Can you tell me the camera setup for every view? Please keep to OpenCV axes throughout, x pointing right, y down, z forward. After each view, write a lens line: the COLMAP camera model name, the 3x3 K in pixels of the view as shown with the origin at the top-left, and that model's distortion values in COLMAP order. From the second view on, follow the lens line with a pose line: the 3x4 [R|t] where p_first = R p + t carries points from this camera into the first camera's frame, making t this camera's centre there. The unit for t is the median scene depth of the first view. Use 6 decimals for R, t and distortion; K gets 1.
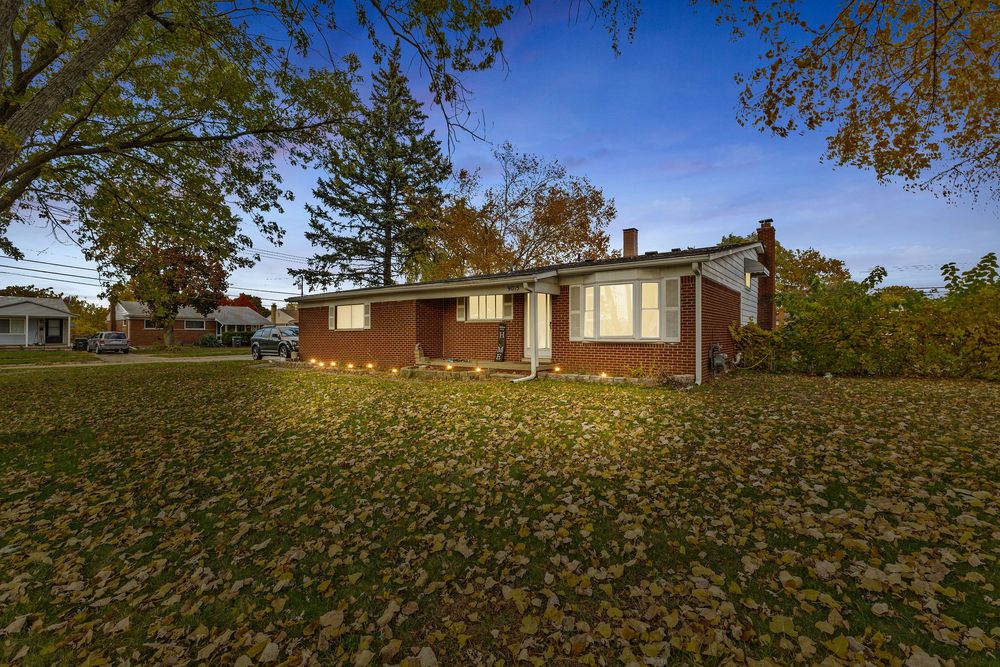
lens RADIAL K [[428.0, 0, 500.7], [0, 428.0, 334.9], [0, 0, 1]] dist [-0.003615, -0.000622]
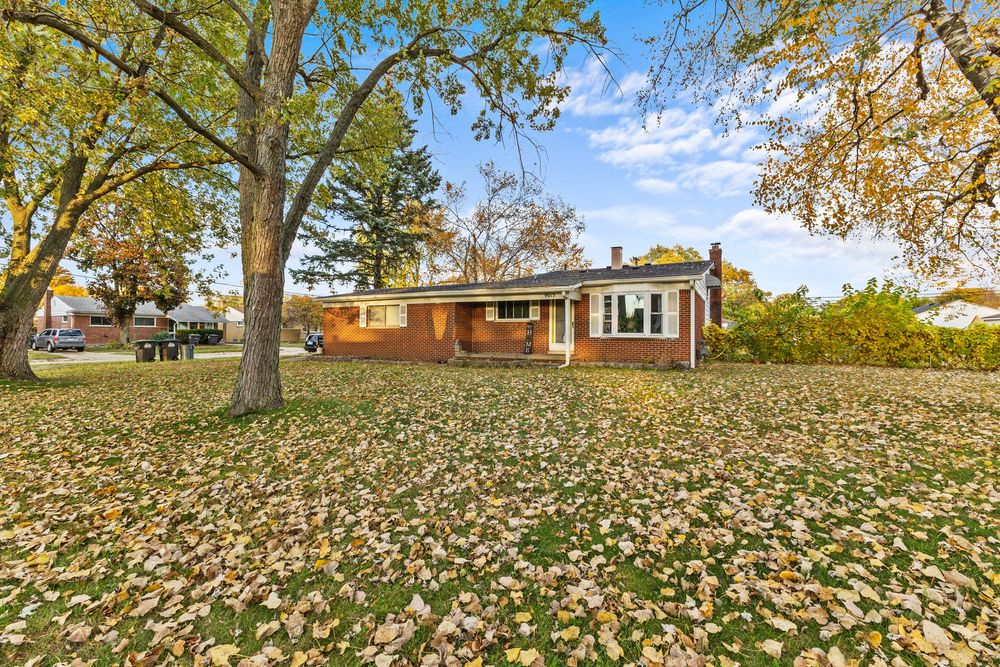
lens RADIAL K [[428.0, 0, 499.3], [0, 428.0, 331.4], [0, 0, 1]] dist [-0.003615, -0.000622]
pose [[0.988078, 0.005914, 0.153839, -0.199867], [-0.004577, 0.999949, -0.009041, 0.006346], [-0.153885, 0.008229, 0.988054, -0.146186]]
